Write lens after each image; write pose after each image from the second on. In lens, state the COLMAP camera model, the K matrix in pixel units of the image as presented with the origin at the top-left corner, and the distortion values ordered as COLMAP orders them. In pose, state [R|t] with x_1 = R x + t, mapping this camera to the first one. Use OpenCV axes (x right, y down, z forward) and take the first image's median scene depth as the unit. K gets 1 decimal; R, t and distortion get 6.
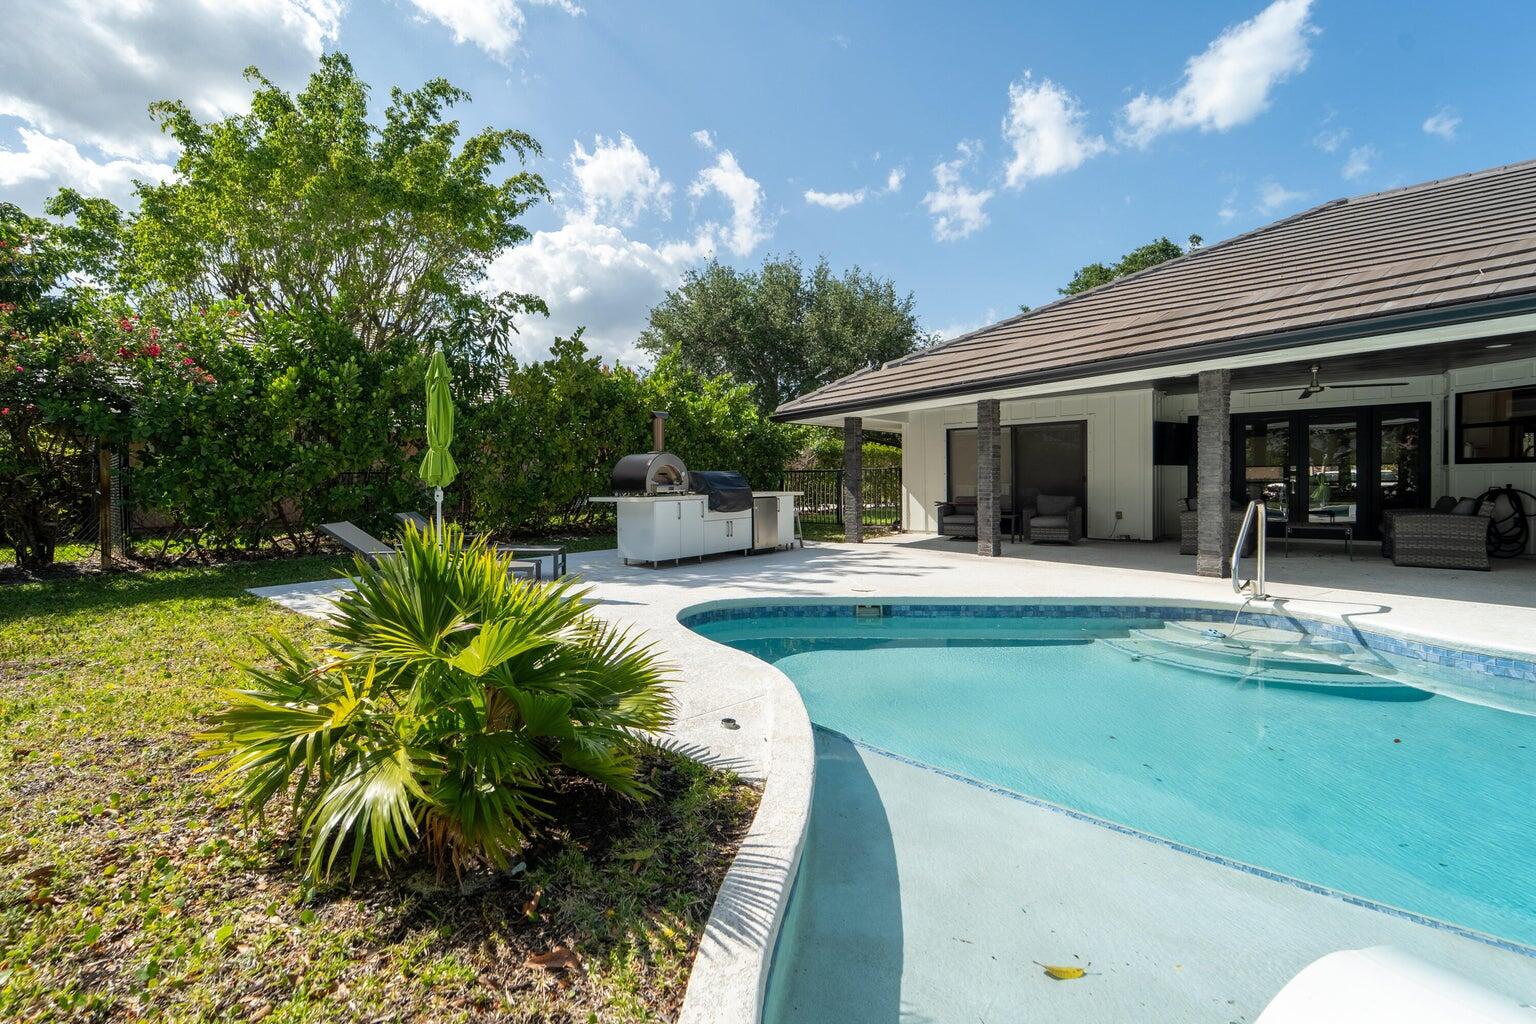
lens RADIAL K [[639.9, 0, 718.4], [0, 639.9, 466.0], [0, 0, 1]] dist [0.001749, 0.000000]
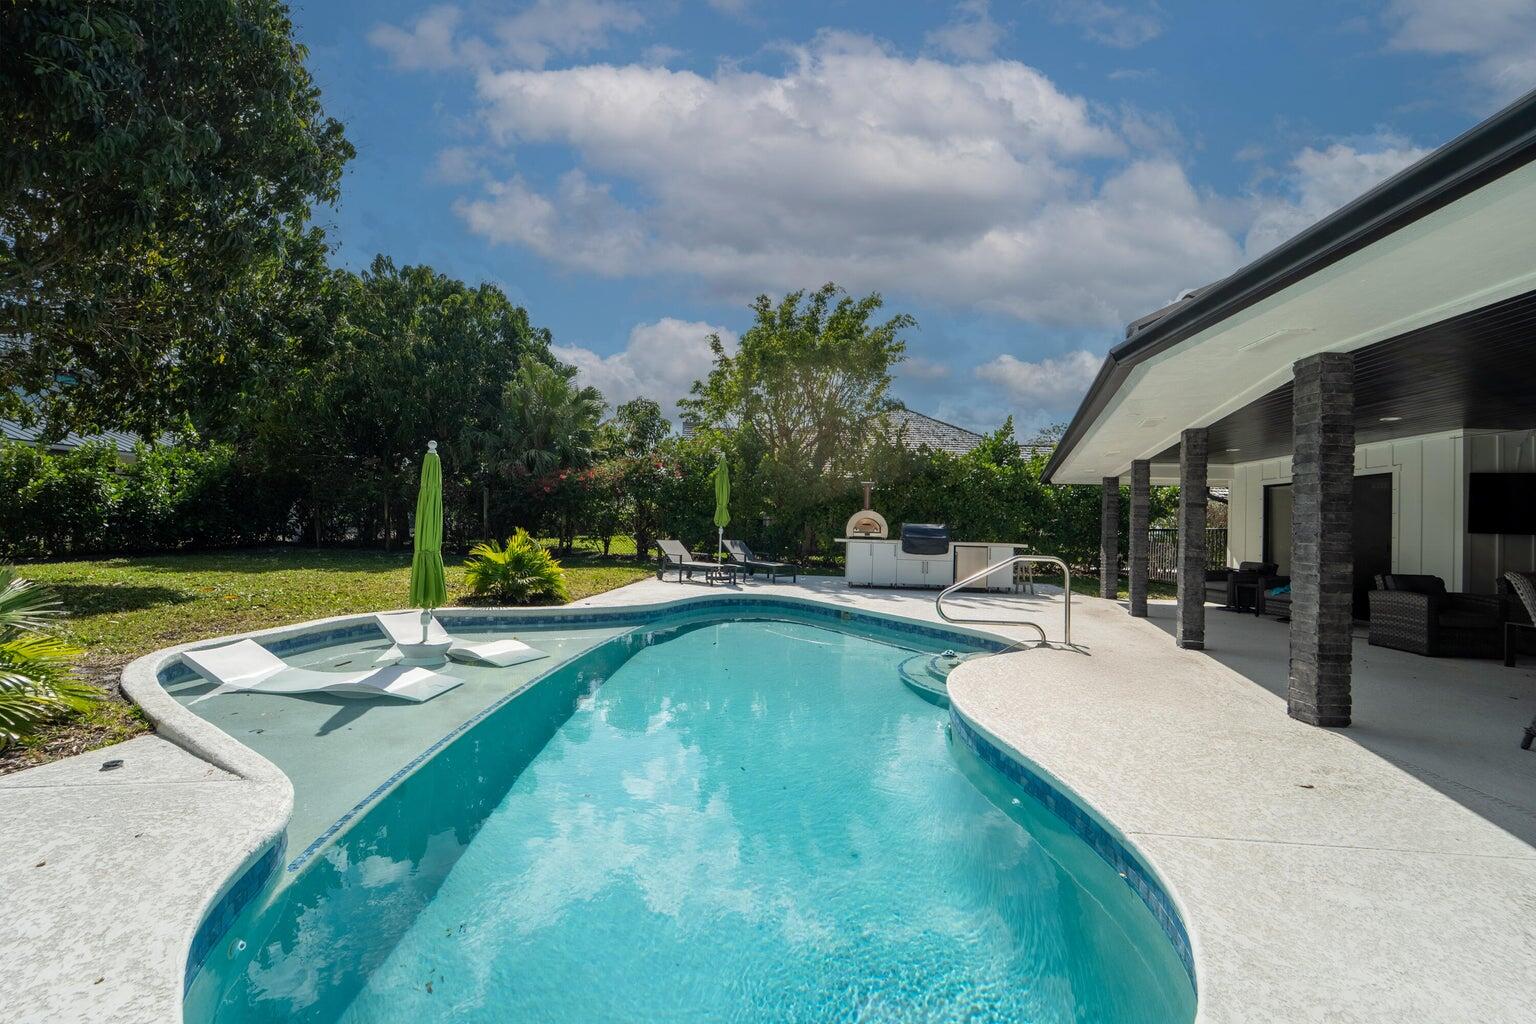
lens RADIAL K [[649.0, 0, 799.8], [0, 649.0, 513.7], [0, 0, 1]] dist [-0.004306, 0.001987]
pose [[0.625875, 0.012275, -0.779827, 0.911387], [-0.019320, 0.999813, 0.000232, -0.008419], [0.779684, 0.014921, 0.625995, -0.034006]]
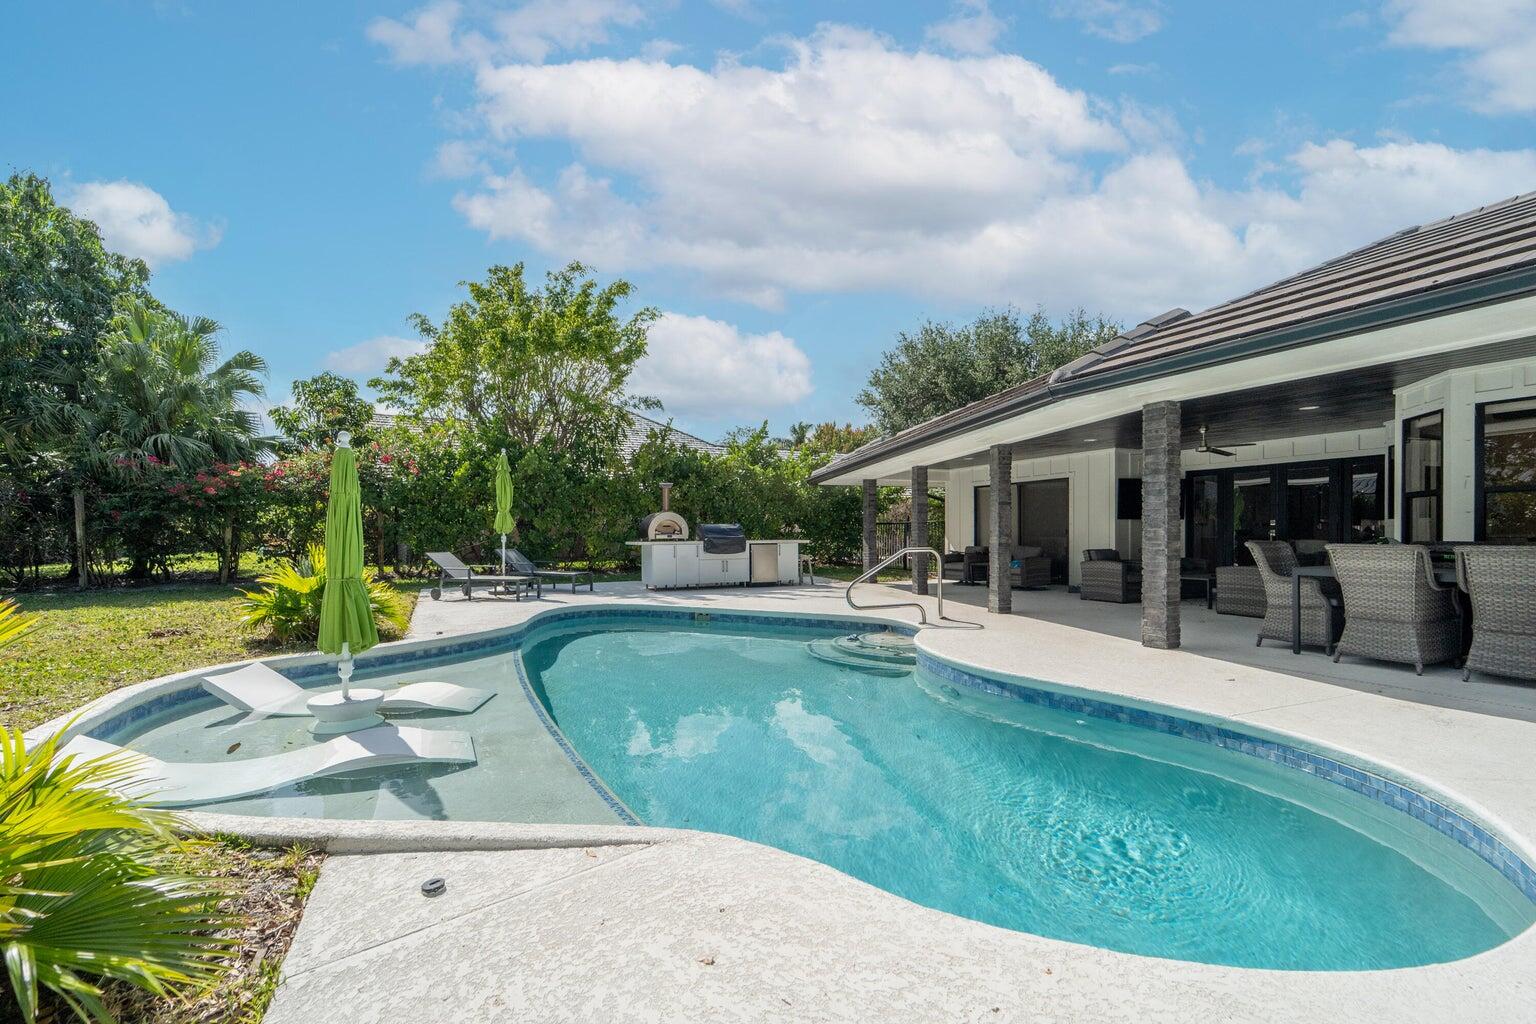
lens RADIAL K [[649.0, 0, 794.2], [0, 649.0, 508.8], [0, 0, 1]] dist [-0.004306, 0.001987]
pose [[0.931970, -0.006161, -0.362484, 0.678055], [0.002903, 0.999950, -0.009534, -0.011929], [0.362524, 0.007833, 0.931941, -0.252797]]
